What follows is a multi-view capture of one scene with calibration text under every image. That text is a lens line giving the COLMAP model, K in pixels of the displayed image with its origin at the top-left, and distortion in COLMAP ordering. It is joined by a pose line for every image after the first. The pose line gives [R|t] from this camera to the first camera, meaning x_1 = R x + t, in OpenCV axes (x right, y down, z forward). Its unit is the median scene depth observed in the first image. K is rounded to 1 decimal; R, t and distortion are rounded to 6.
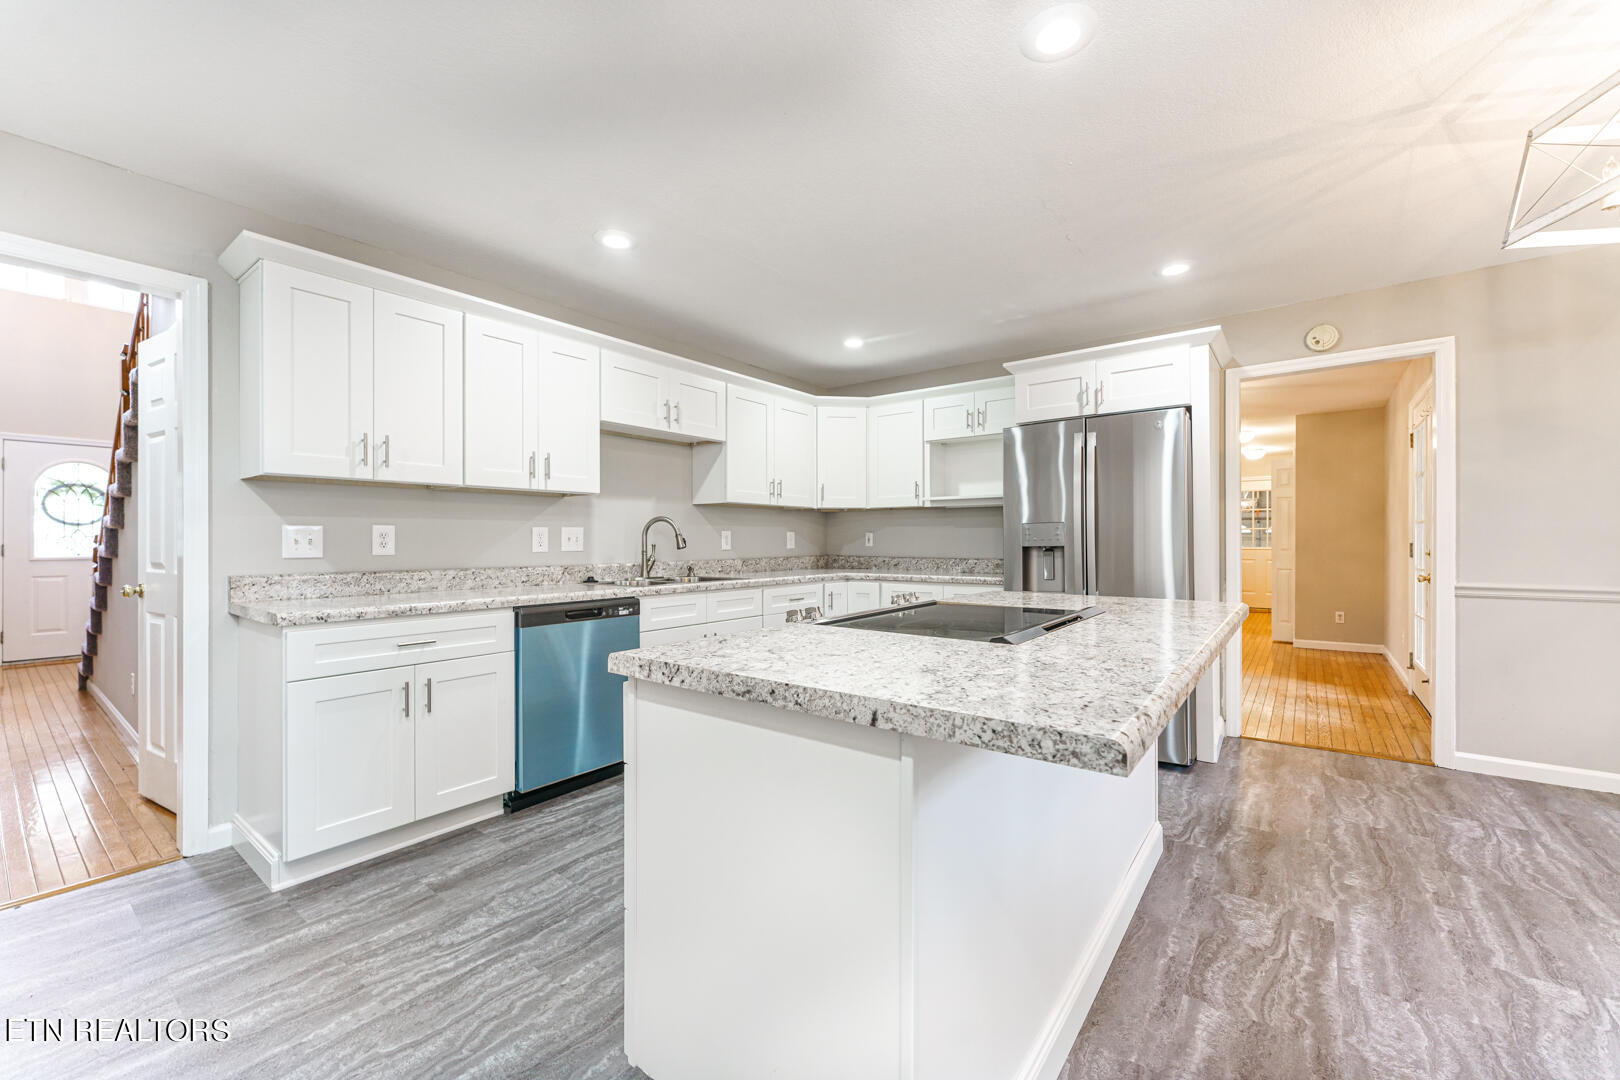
lens RADIAL K [[653.2, 0, 809.7], [0, 653.2, 537.8], [0, 0, 1]] dist [0.001585, 0.000286]
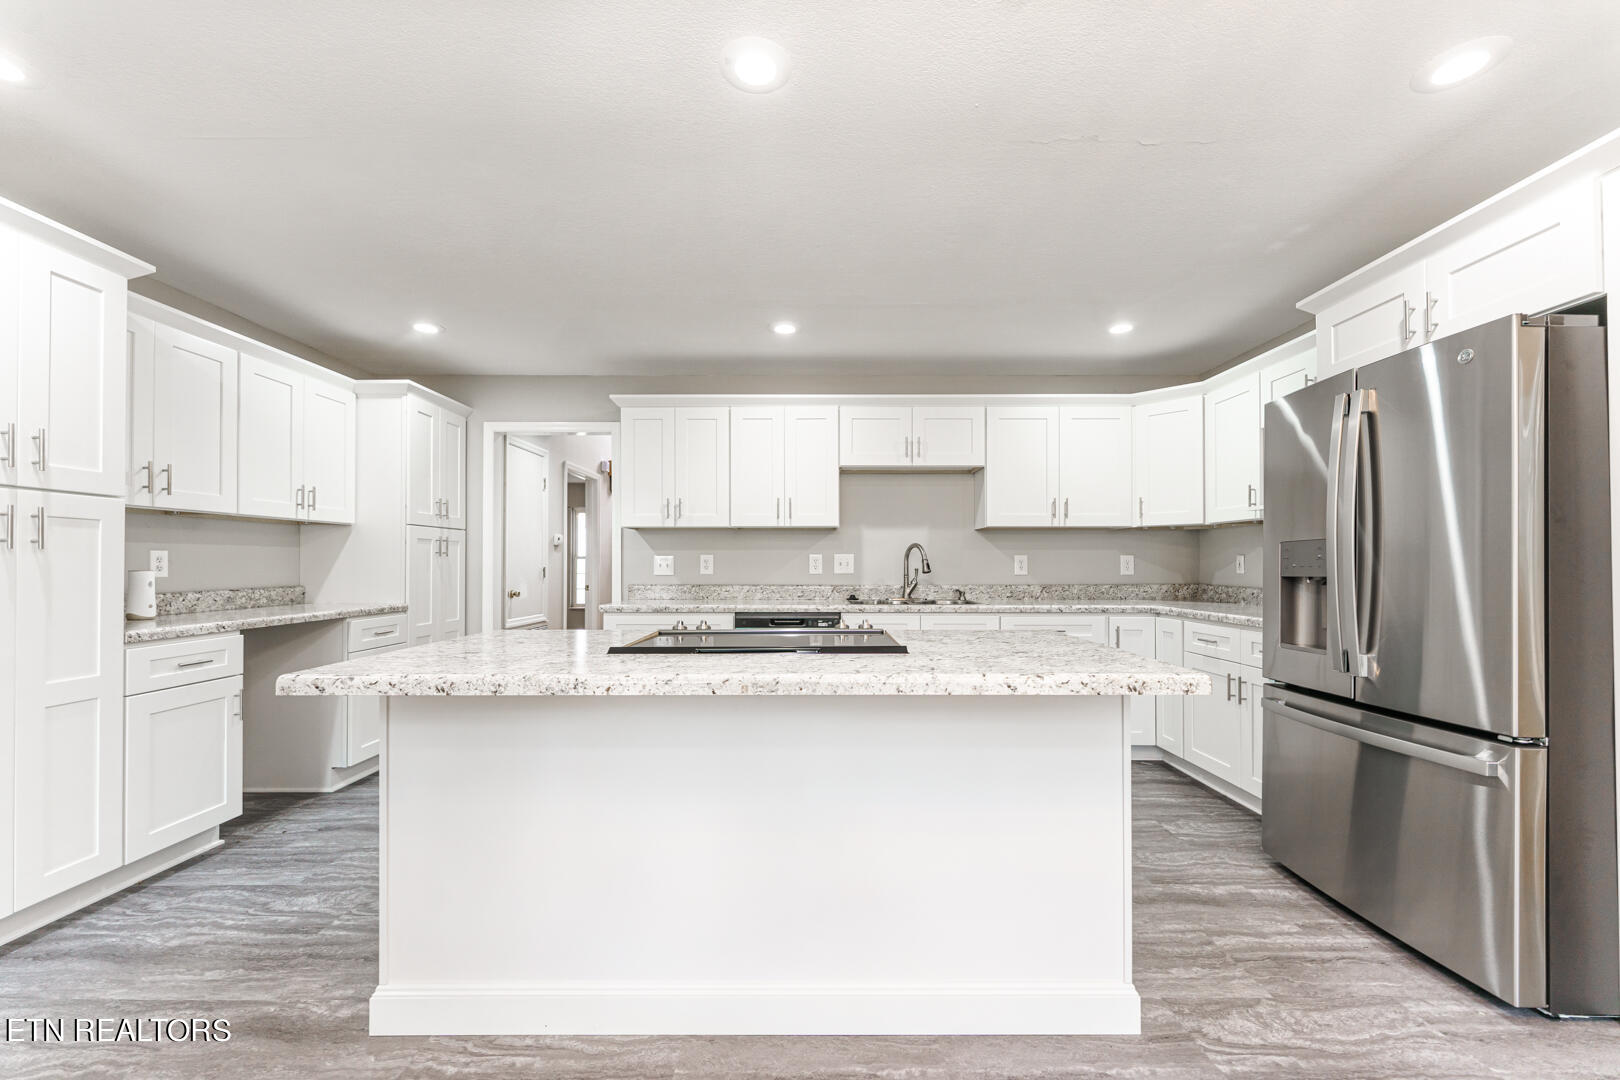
lens RADIAL K [[653.2, 0, 807.1], [0, 653.2, 556.0], [0, 0, 1]] dist [0.001585, 0.000286]
pose [[0.600248, -0.006205, -0.799790, 0.536371], [0.002172, 0.999979, -0.006128, -0.004927], [0.799811, 0.001941, 0.600249, 0.198256]]
